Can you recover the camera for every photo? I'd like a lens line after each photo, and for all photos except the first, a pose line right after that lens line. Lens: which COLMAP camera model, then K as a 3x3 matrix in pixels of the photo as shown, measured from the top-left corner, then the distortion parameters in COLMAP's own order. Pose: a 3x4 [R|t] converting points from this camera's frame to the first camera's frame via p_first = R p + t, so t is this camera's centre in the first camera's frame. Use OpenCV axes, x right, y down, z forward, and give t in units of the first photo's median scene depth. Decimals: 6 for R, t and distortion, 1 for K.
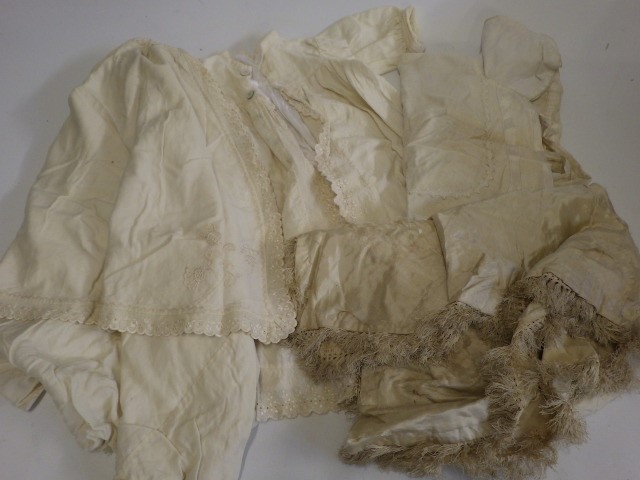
lens RADIAL K [[518.7, 0, 320.9], [0, 518.7, 238.8], [0, 0, 1]] dist [0.003605, 0.001757]
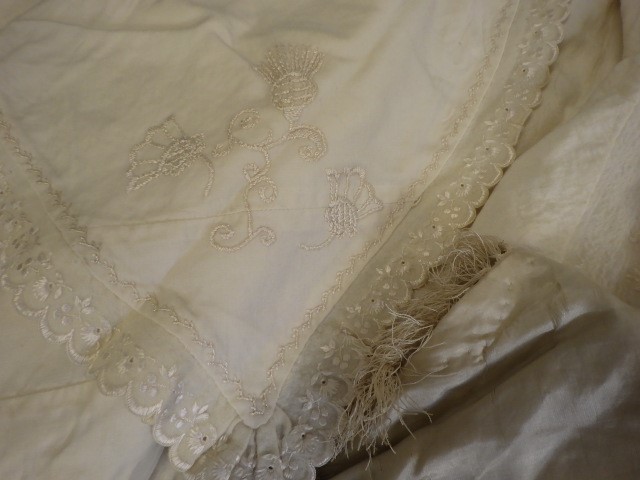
lens RADIAL K [[518.7, 0, 319.5], [0, 518.7, 244.5], [0, 0, 1]] dist [0.003605, 0.001757]
pose [[0.727154, 0.632418, -0.267011, -0.047503], [-0.571201, 0.773144, 0.275640, -0.025652], [0.380758, -0.047916, 0.923433, 0.693562]]
